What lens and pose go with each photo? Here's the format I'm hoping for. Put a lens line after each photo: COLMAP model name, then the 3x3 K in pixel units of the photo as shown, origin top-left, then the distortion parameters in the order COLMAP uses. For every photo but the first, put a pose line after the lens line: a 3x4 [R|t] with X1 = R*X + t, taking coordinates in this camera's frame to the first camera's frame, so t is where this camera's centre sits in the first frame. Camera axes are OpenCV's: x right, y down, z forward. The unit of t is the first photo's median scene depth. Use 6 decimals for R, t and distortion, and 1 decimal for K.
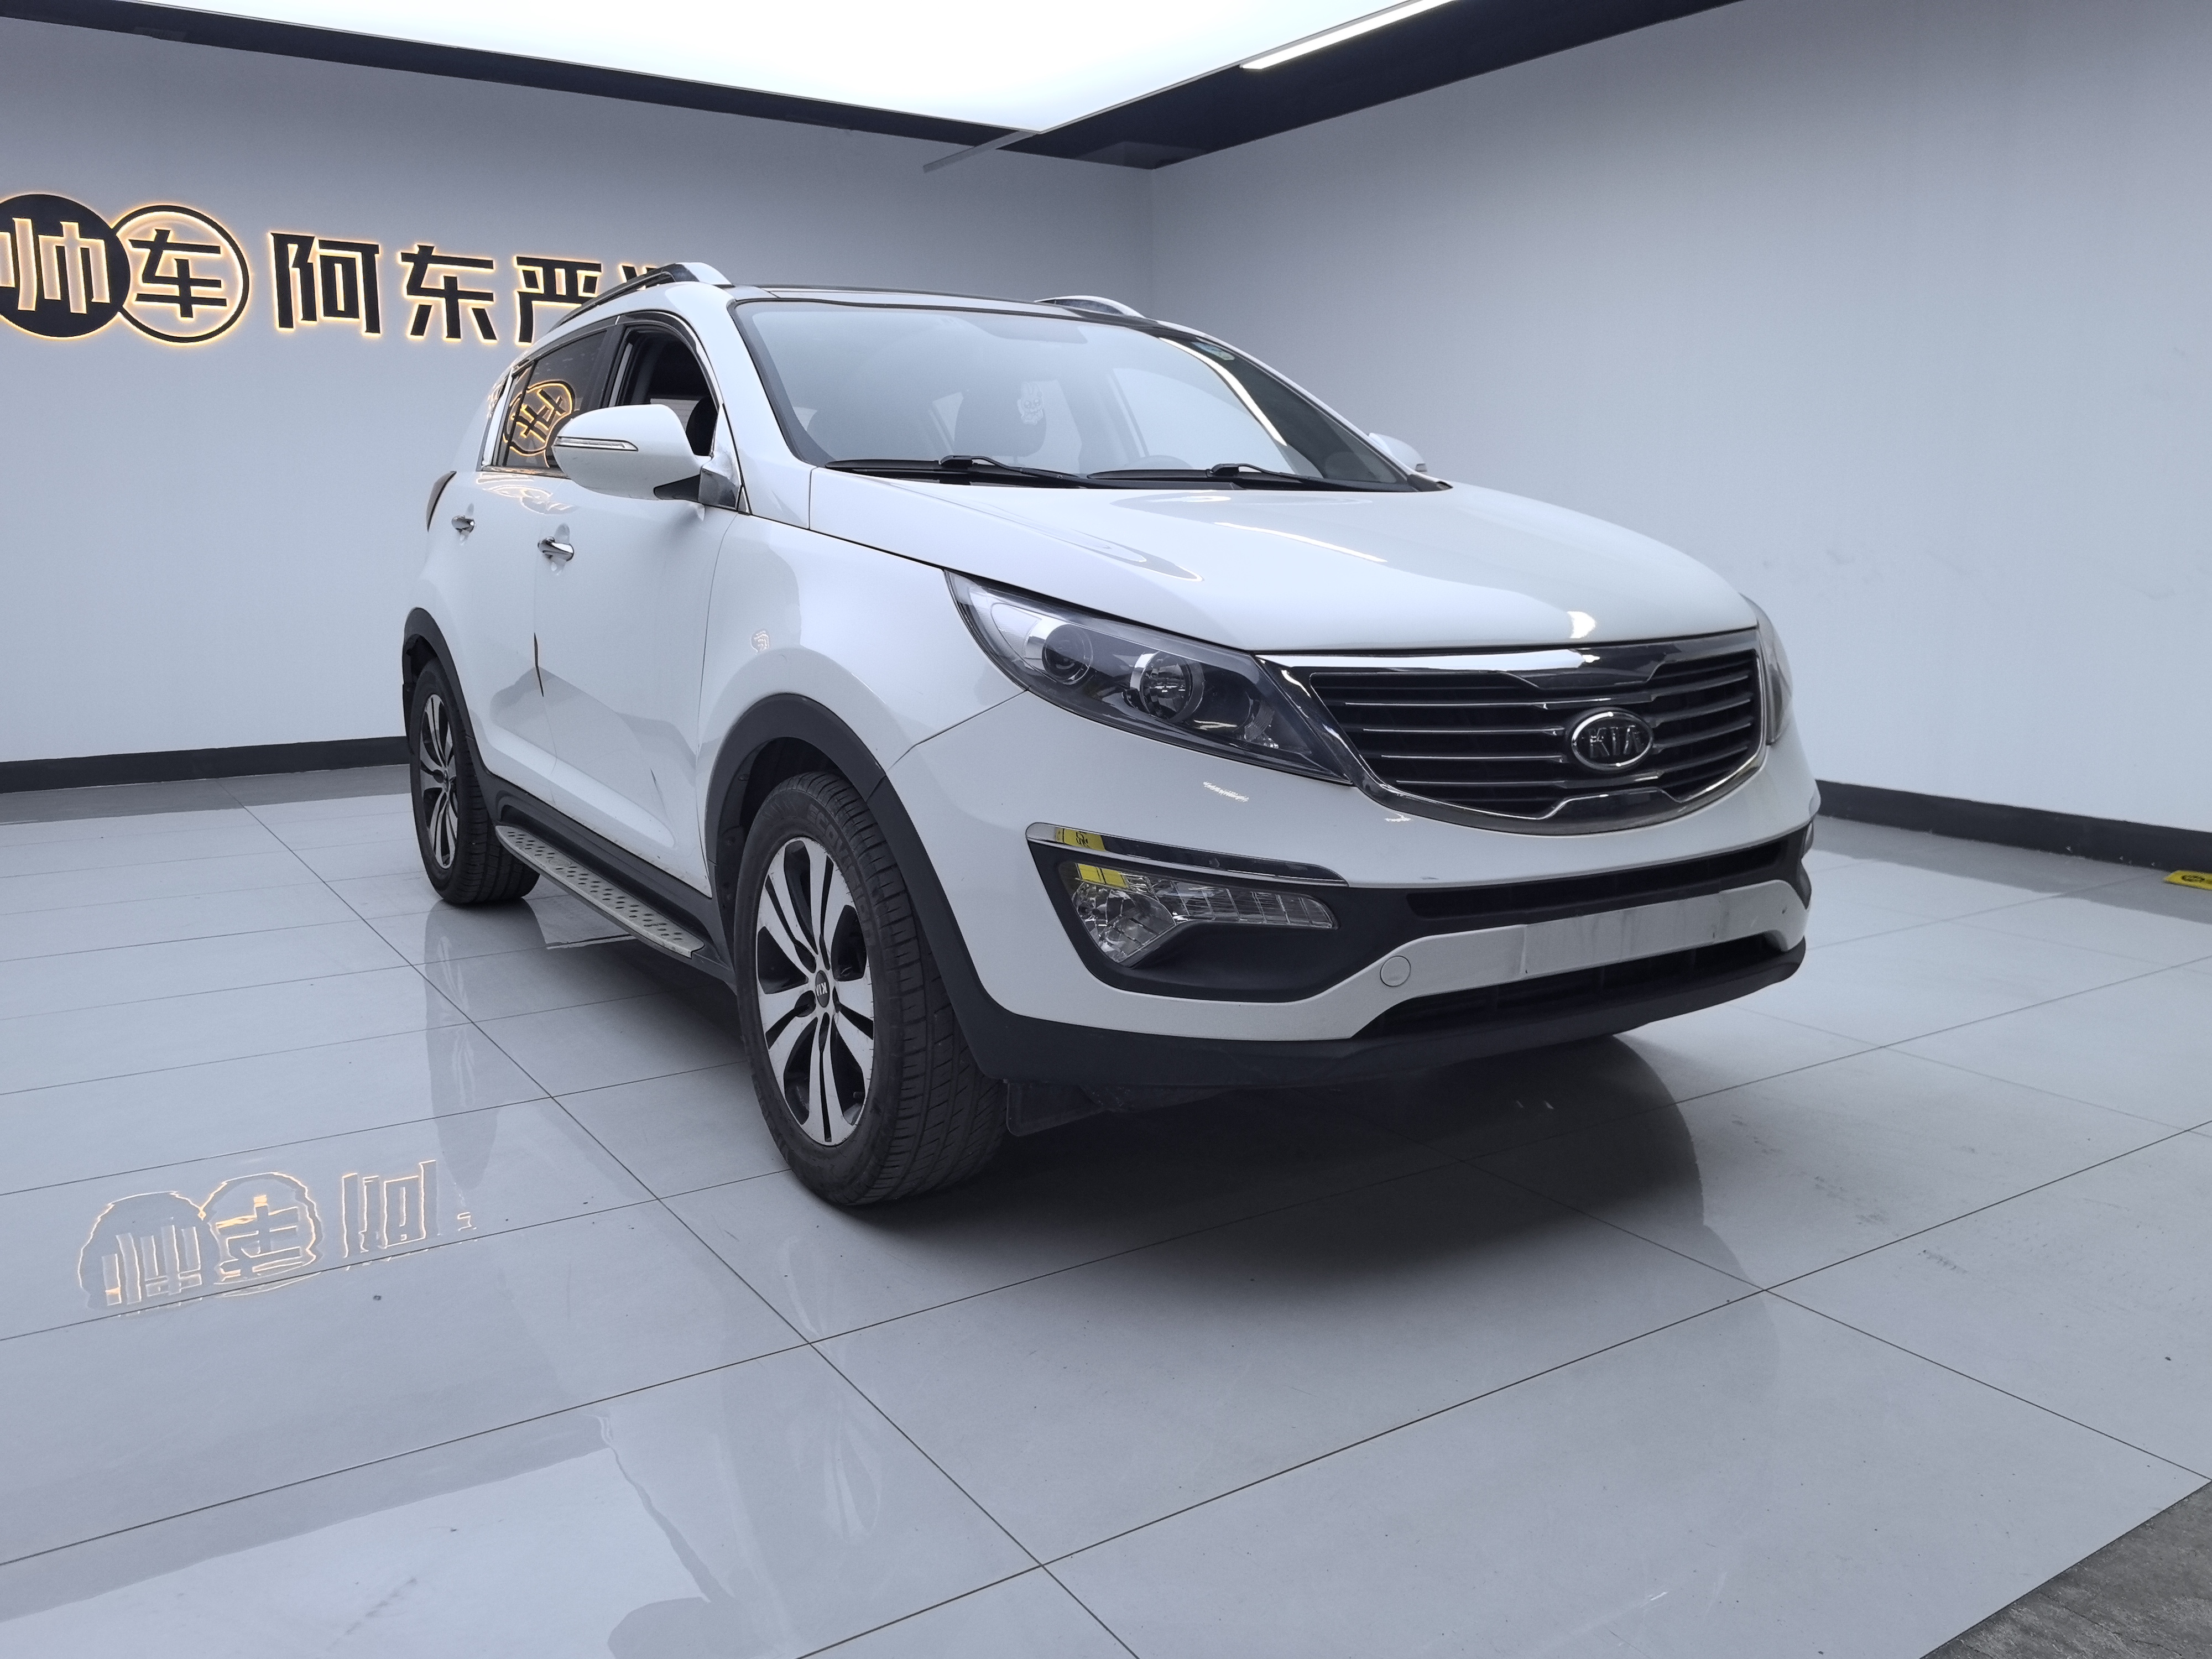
lens RADIAL K [[1744.5, 0, 1117.2], [0, 1744.5, 828.5], [0, 0, 1]] dist [0.070620, -0.055375]
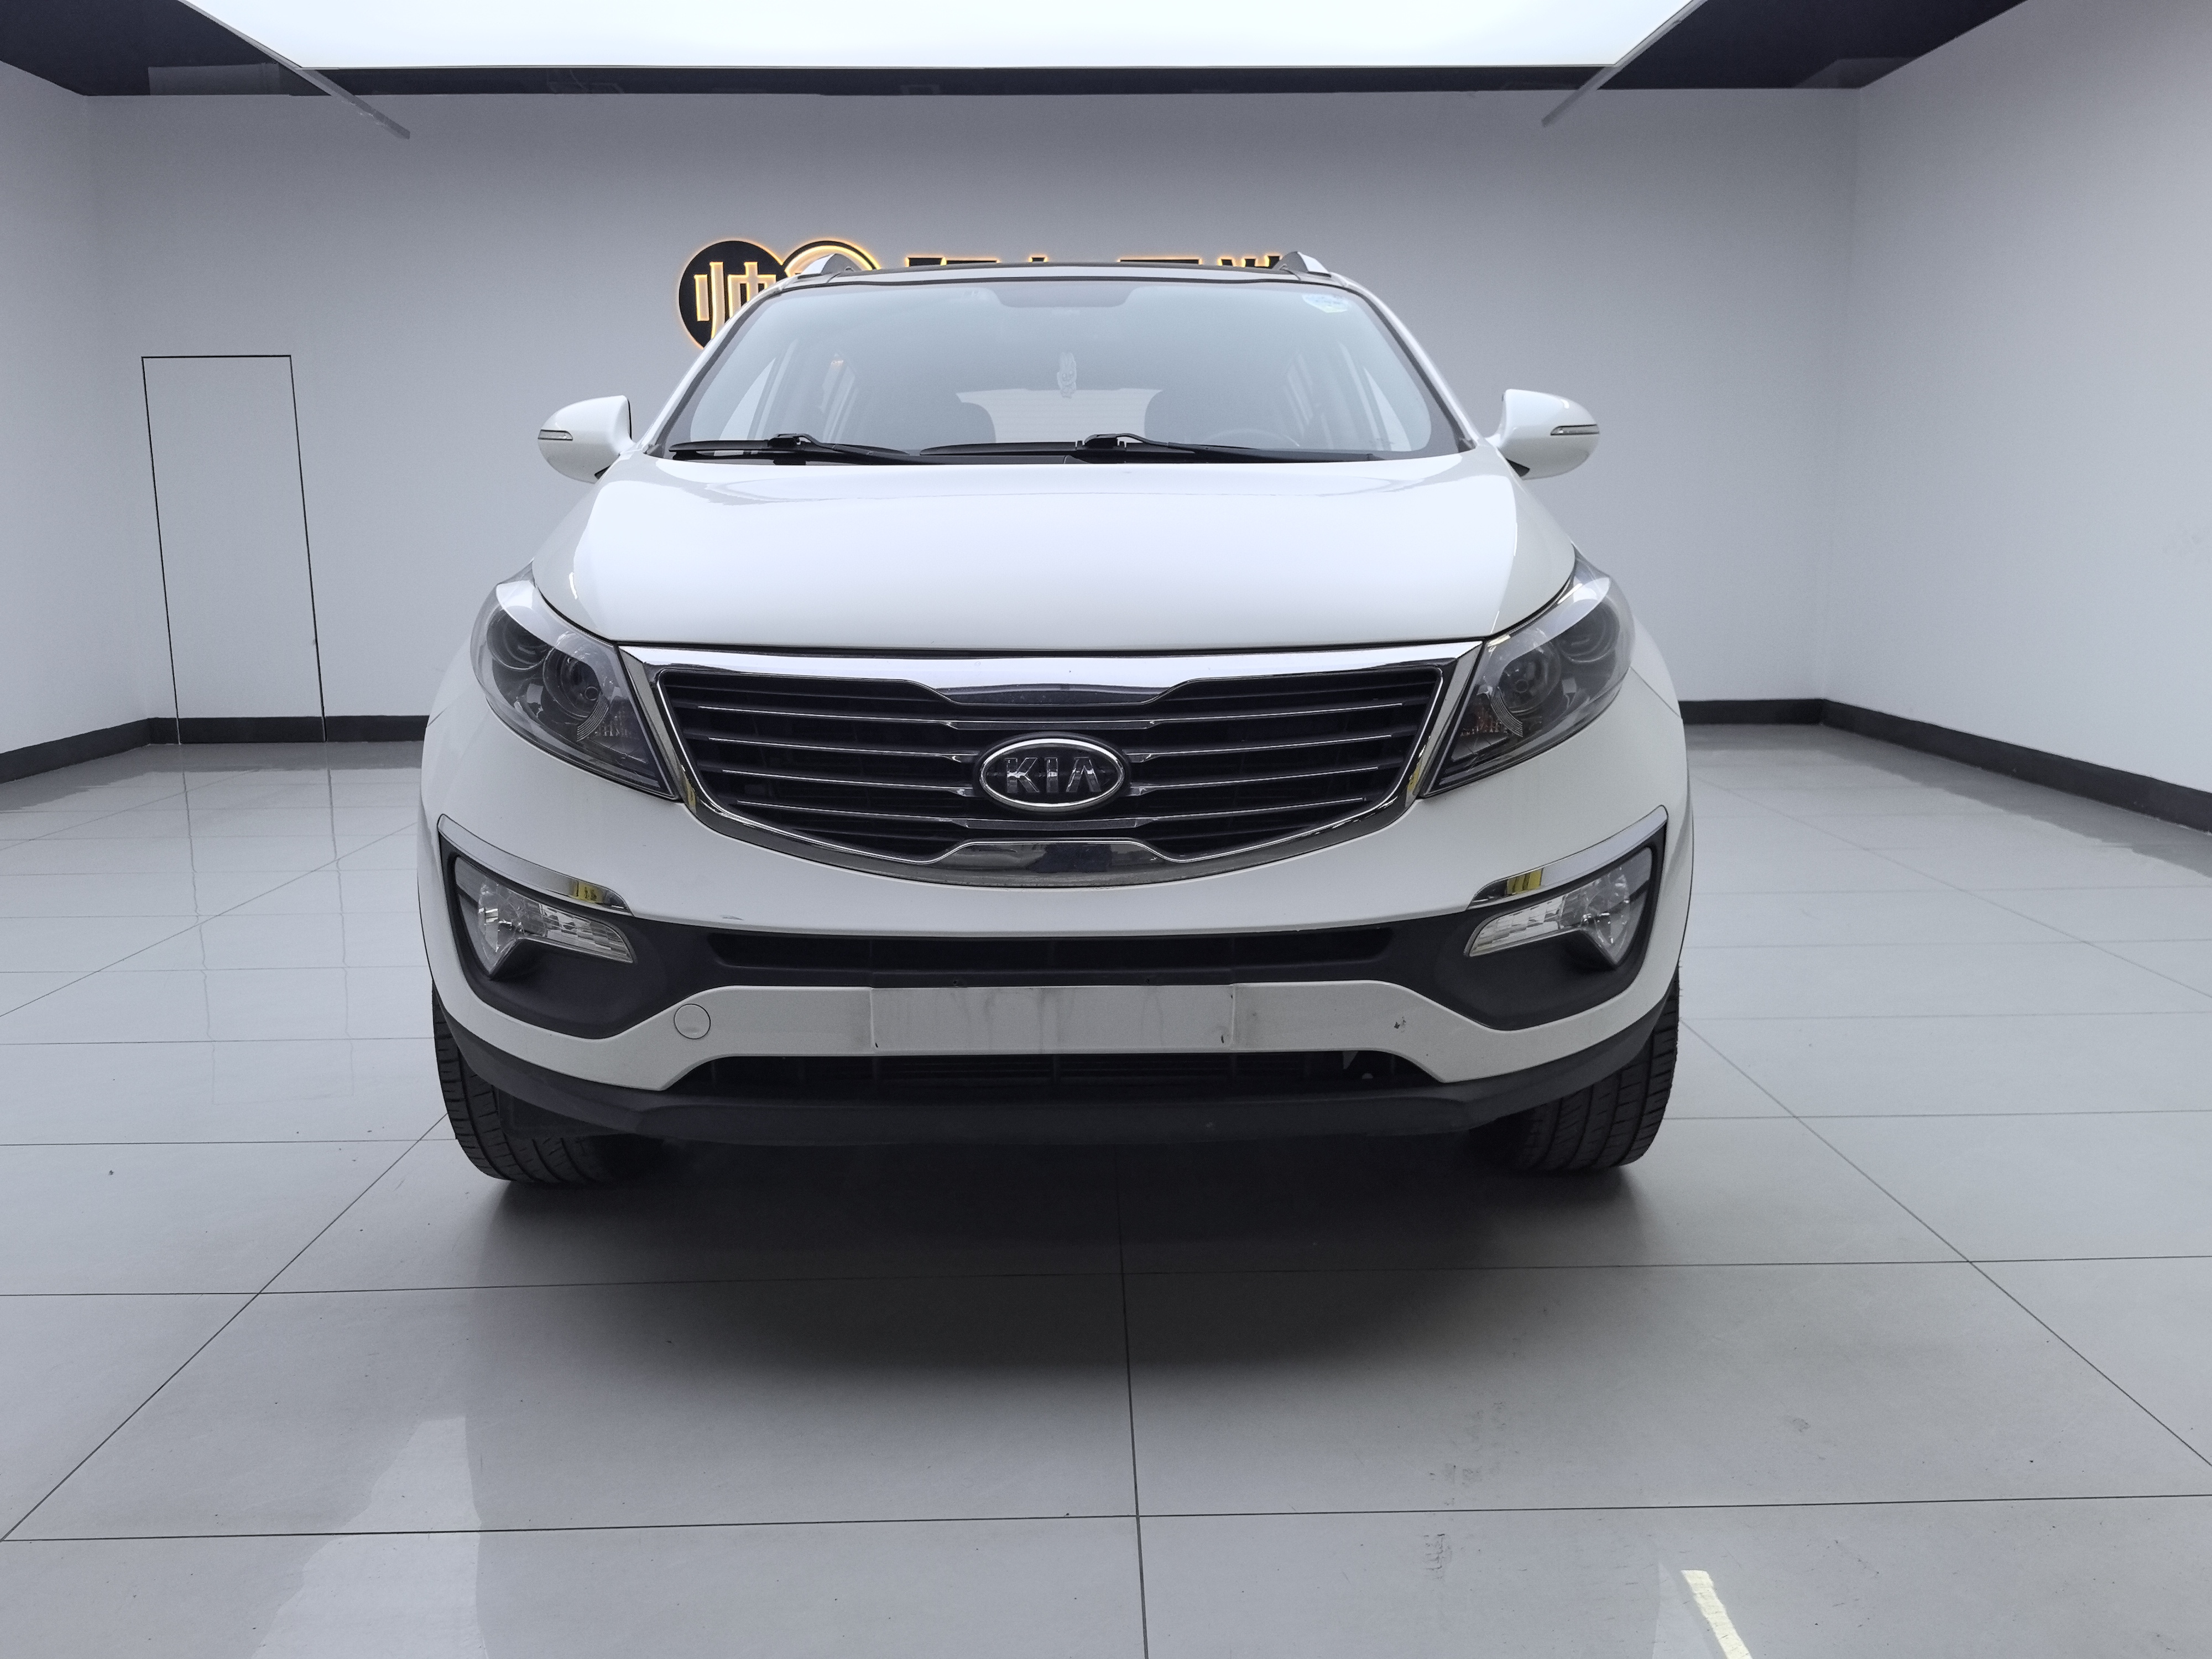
lens RADIAL K [[1744.5, 0, 1097.9], [0, 1744.5, 839.9], [0, 0, 1]] dist [0.070620, -0.055375]
pose [[0.856172, 0.089130, -0.508946, 0.229790], [-0.083323, 0.995934, 0.034245, -0.016051], [0.509929, 0.013087, 0.860117, 0.109531]]
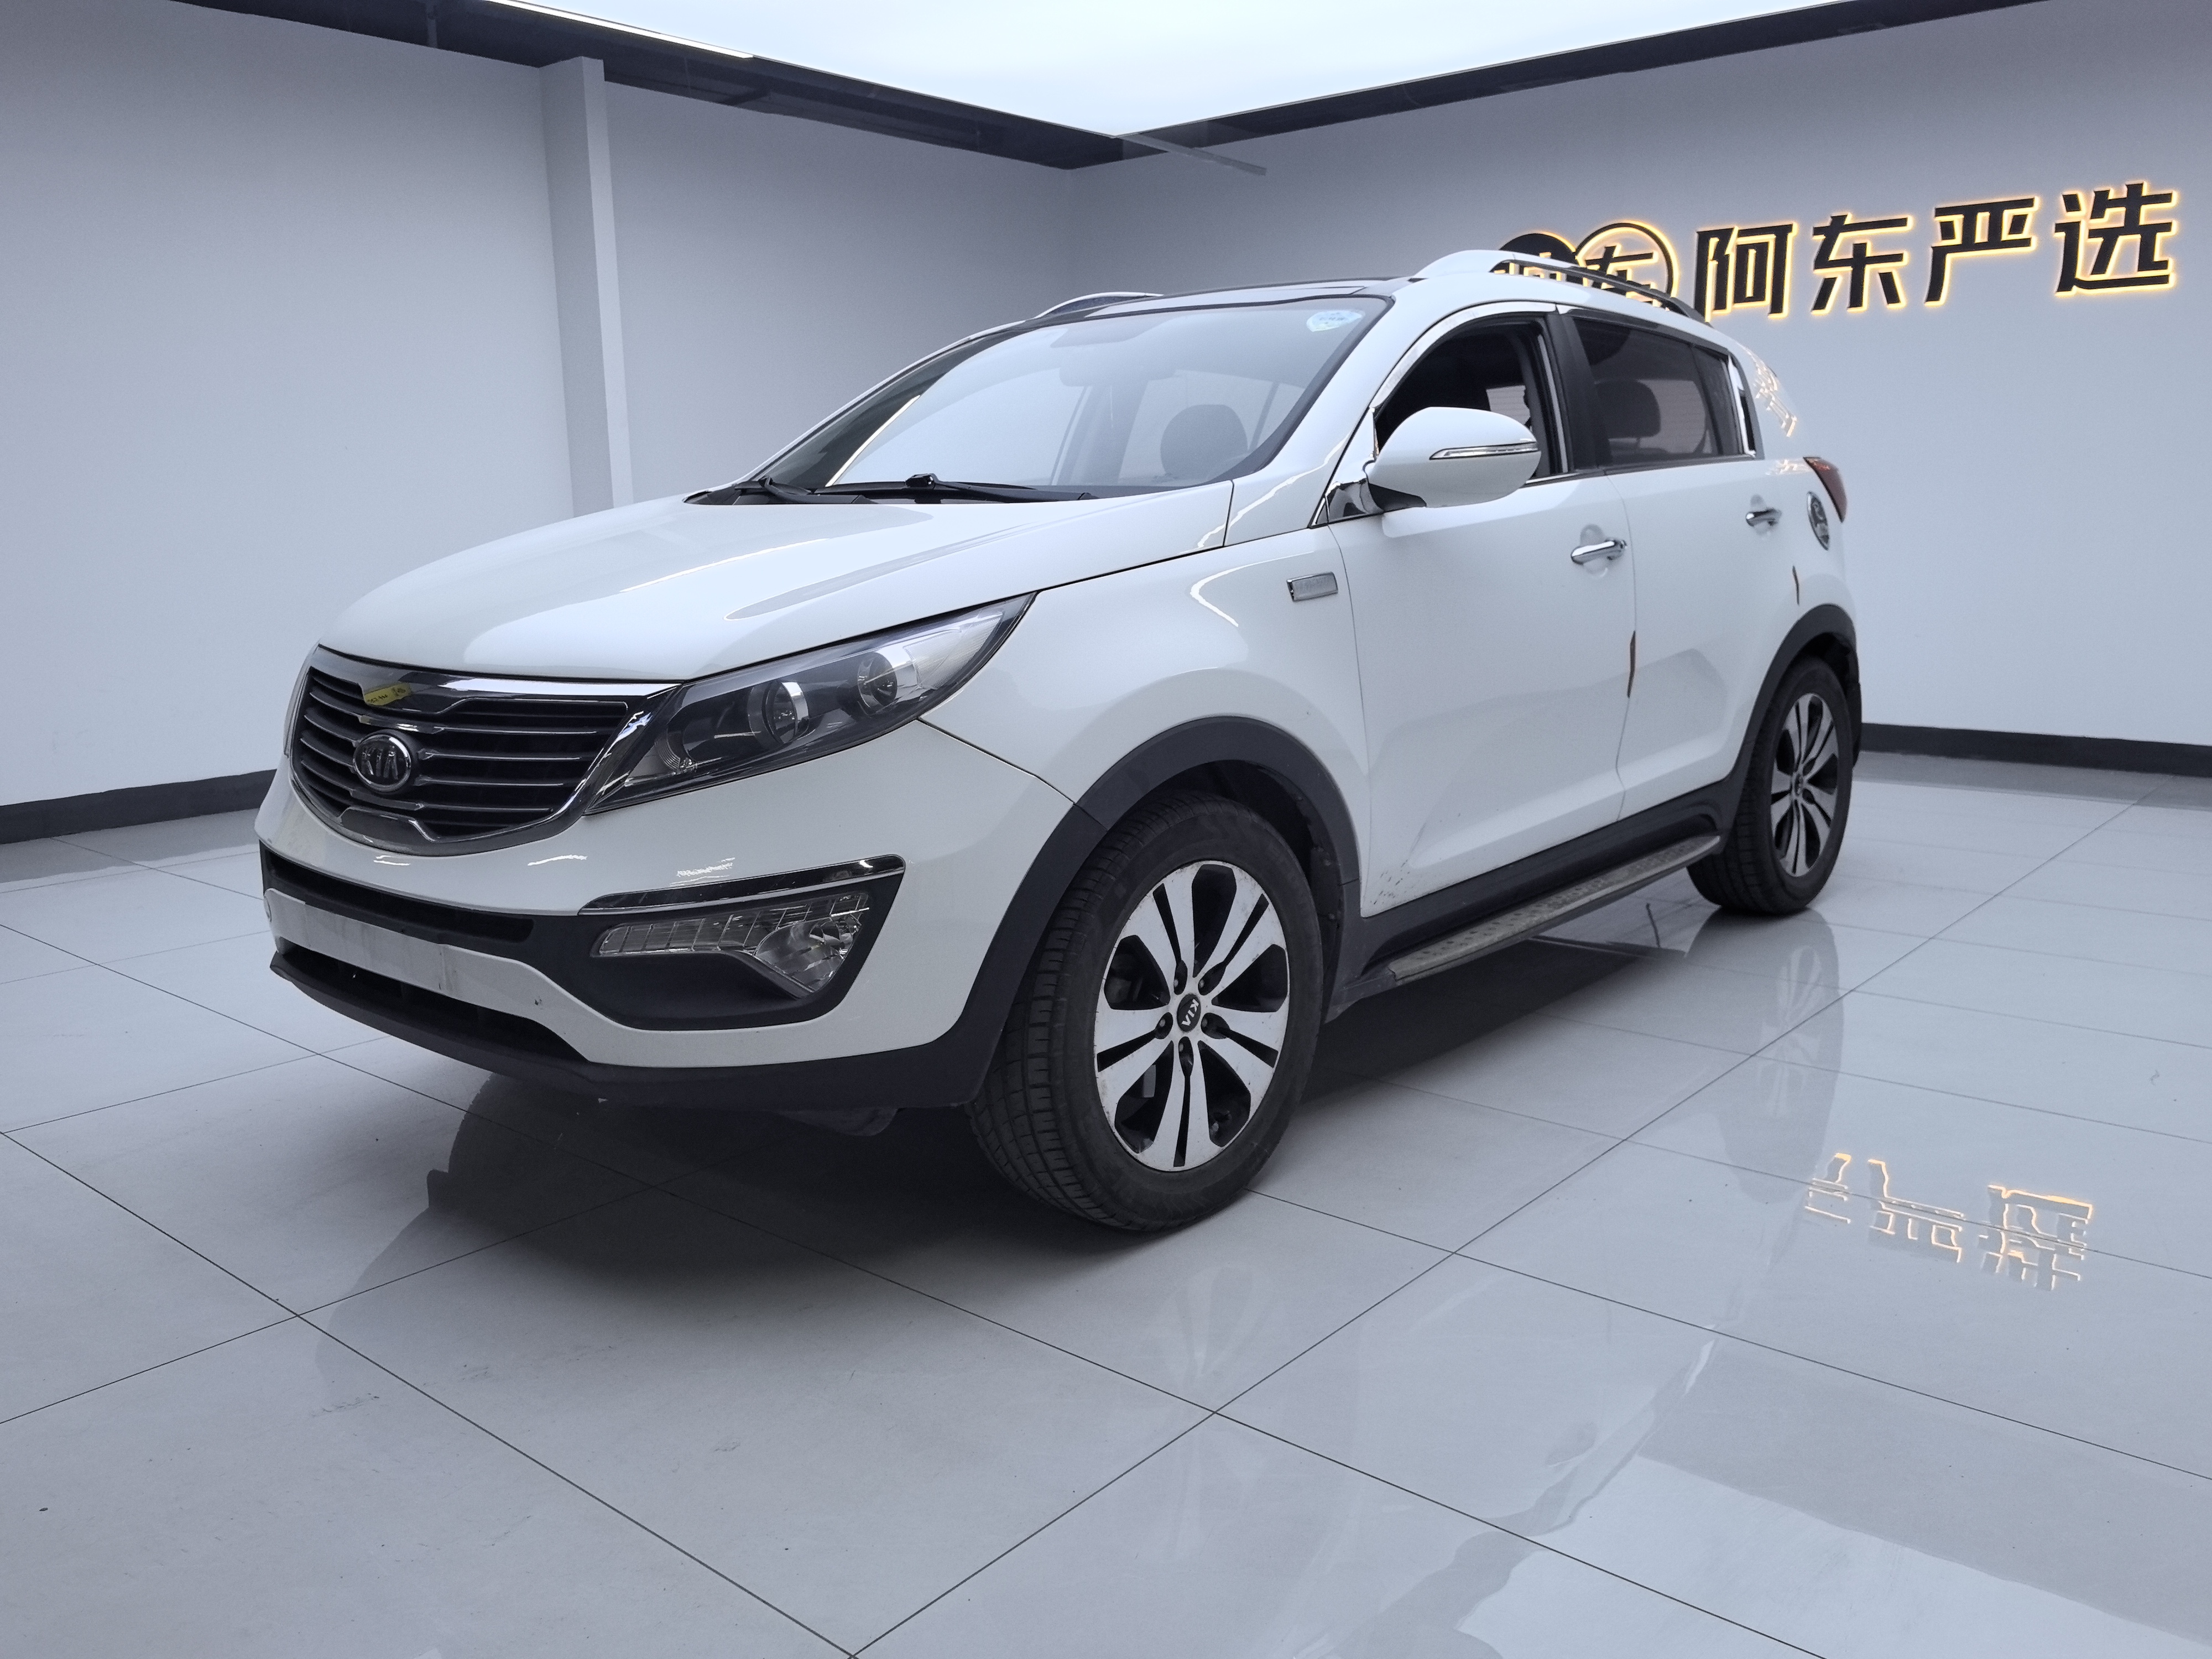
lens RADIAL K [[1744.5, 0, 1108.2], [0, 1744.5, 820.4], [0, 0, 1]] dist [0.070620, -0.055375]
pose [[0.332642, 0.170528, -0.927507, 0.454603], [-0.153049, 0.980239, 0.125333, -0.069306], [0.930551, 0.100263, 0.352168, 0.339375]]
